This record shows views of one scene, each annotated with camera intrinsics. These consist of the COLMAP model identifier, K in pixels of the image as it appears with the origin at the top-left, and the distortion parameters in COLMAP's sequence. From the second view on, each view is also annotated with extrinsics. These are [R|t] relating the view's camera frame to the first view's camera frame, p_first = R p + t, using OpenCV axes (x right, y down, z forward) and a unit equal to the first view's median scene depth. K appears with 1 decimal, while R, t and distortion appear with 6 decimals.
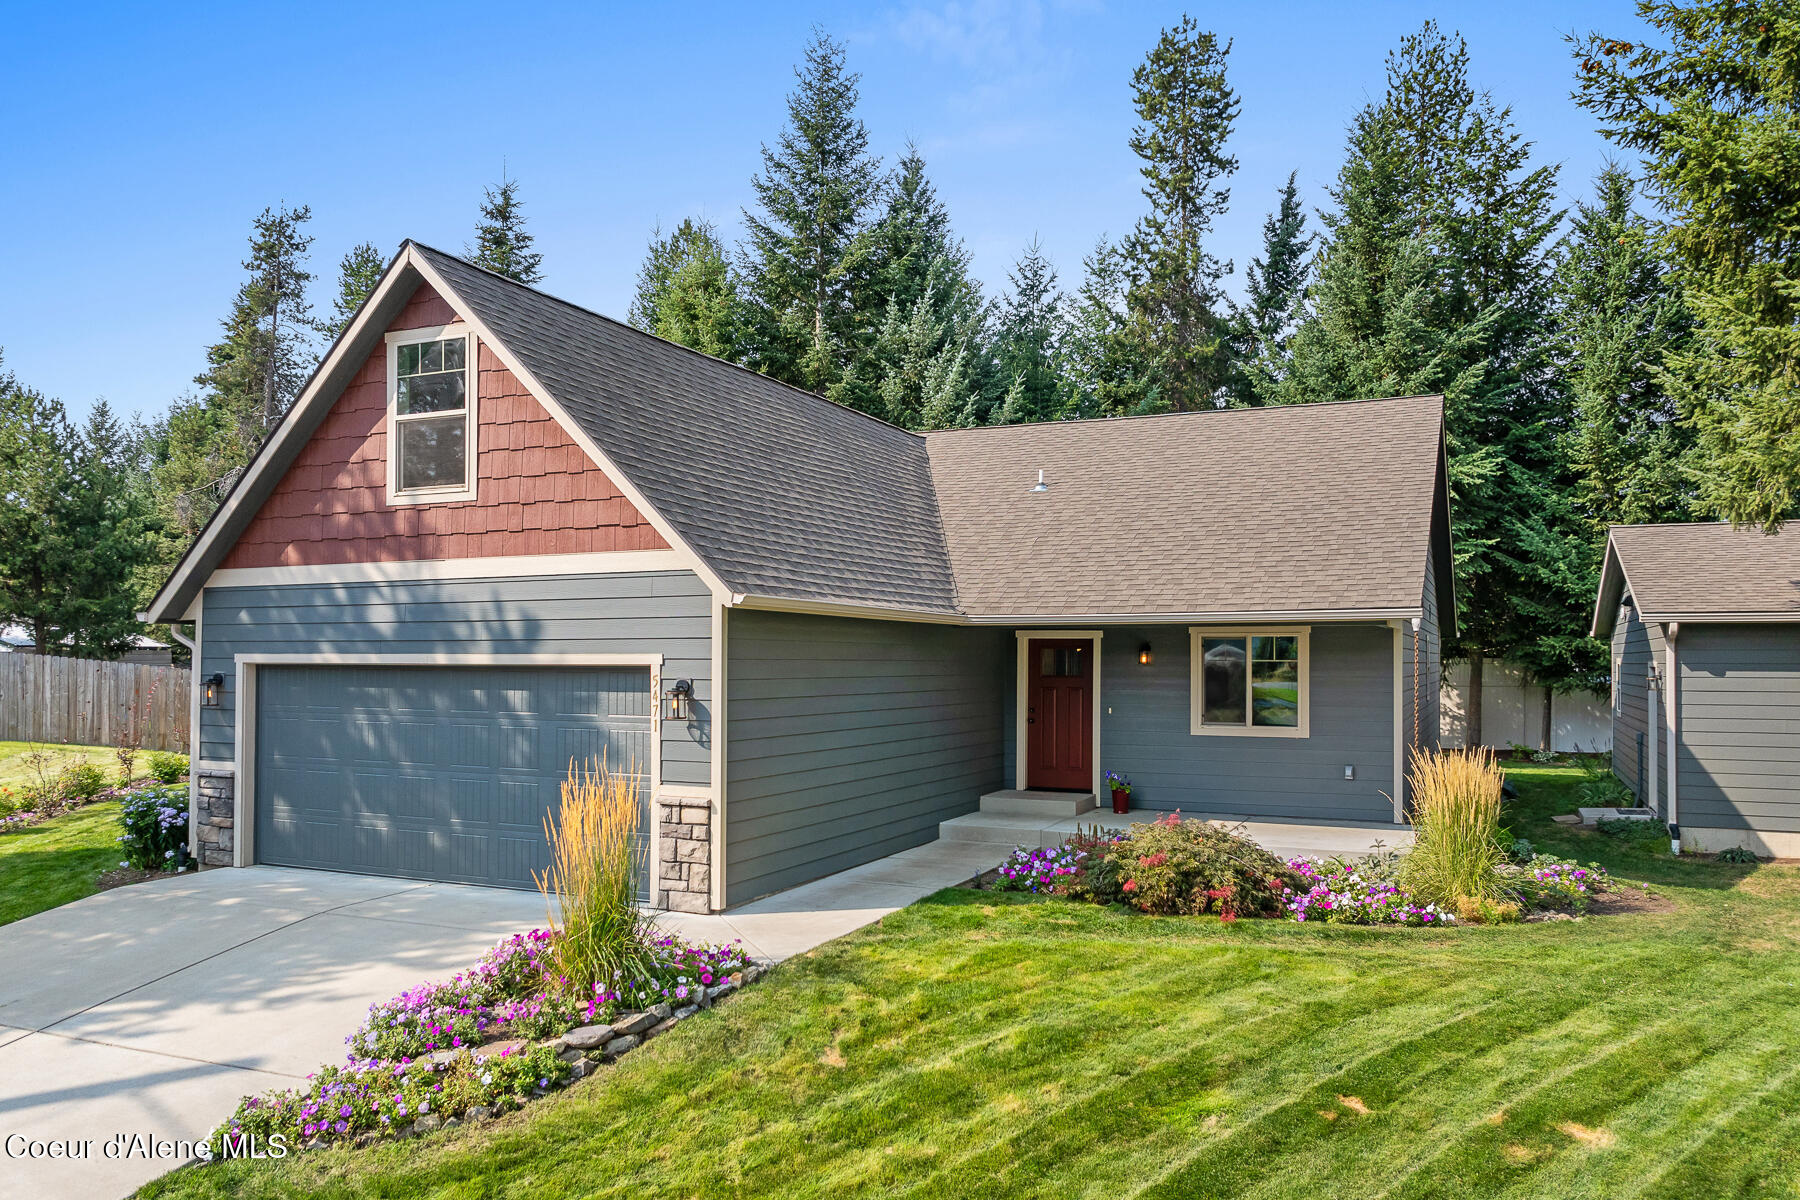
lens RADIAL K [[1328.0, 0, 811.8], [0, 1328.0, 659.2], [0, 0, 1]] dist [-0.016447, -0.000960]
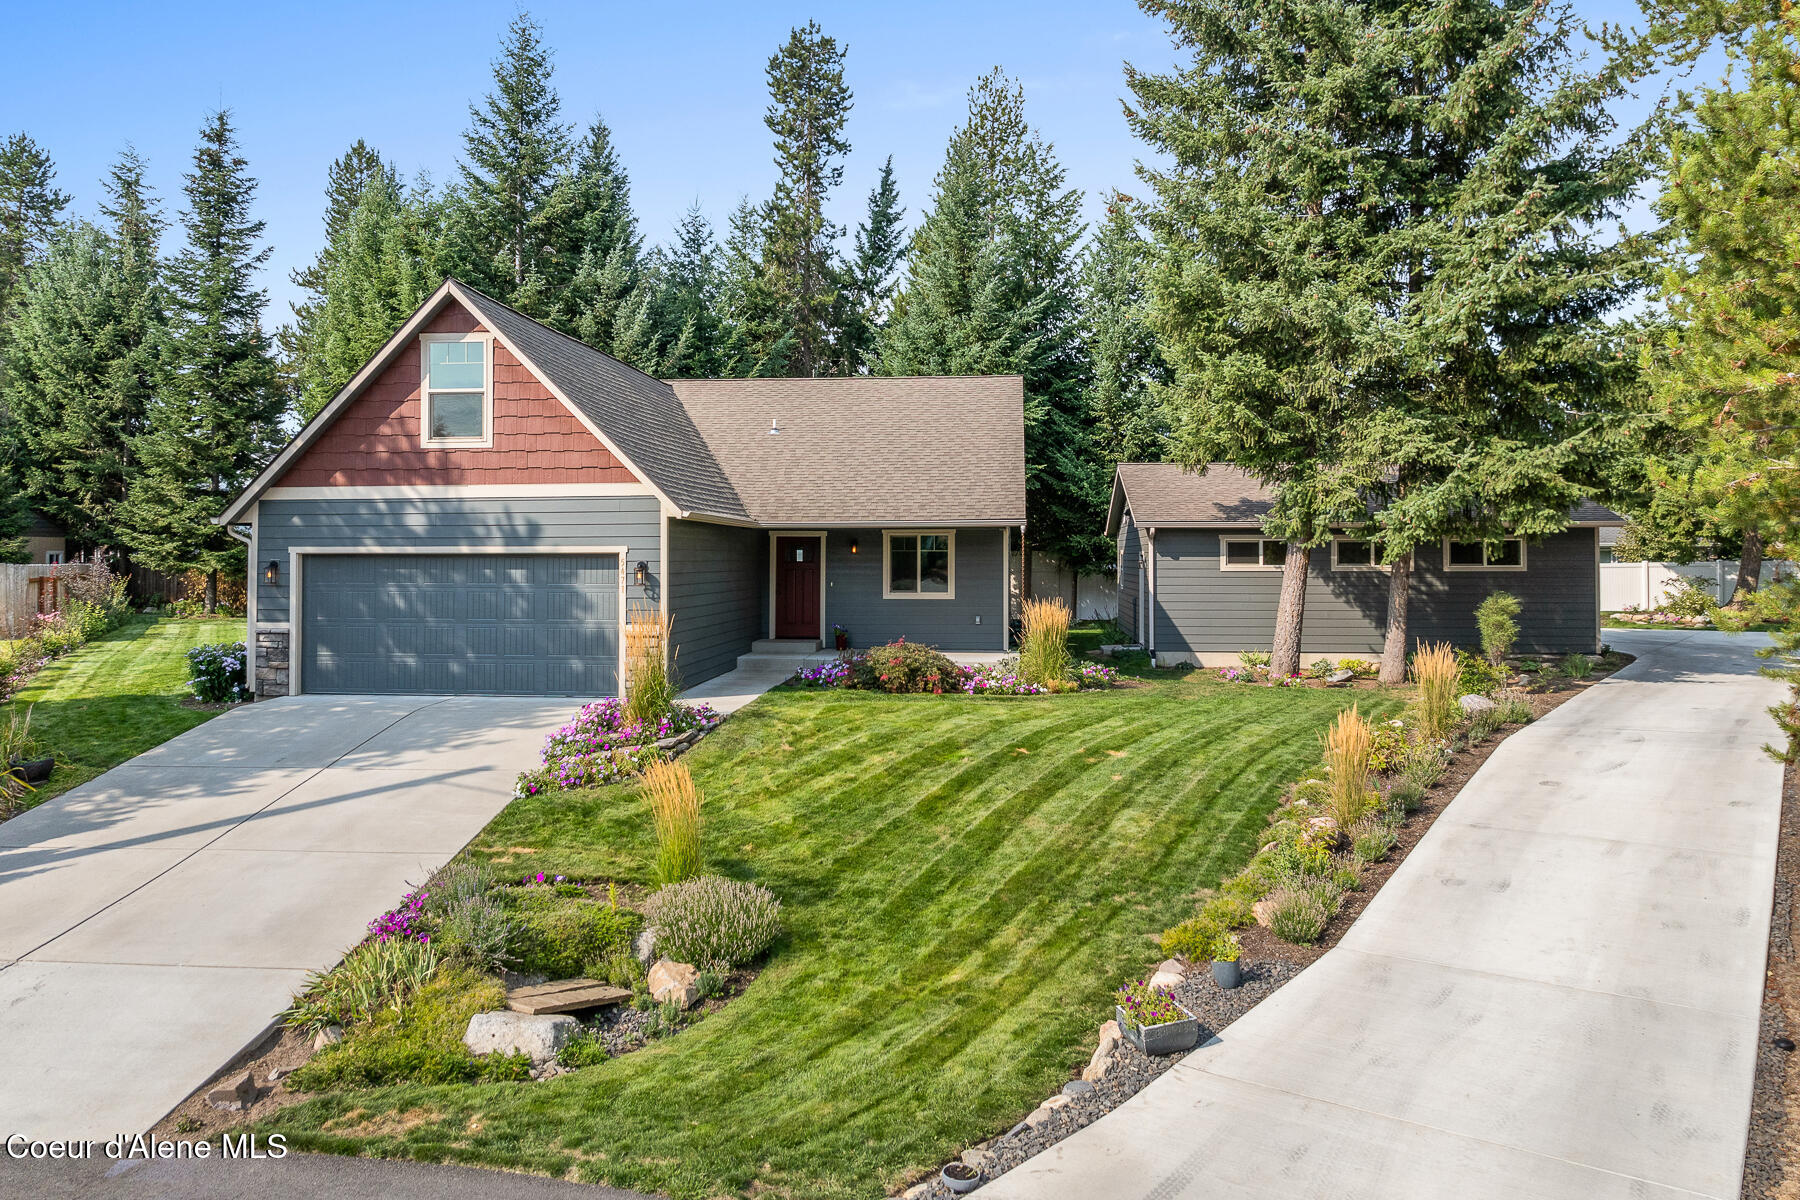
lens RADIAL K [[1365.9, 0, 900.0], [0, 1365.9, 600.0], [0, 0, 1]] dist [-0.002997, -0.001655]
pose [[0.924169, -0.015949, 0.381651, -0.175133], [0.003632, 0.999450, 0.032970, 0.003293], [-0.381967, -0.029084, 0.923718, -0.276201]]
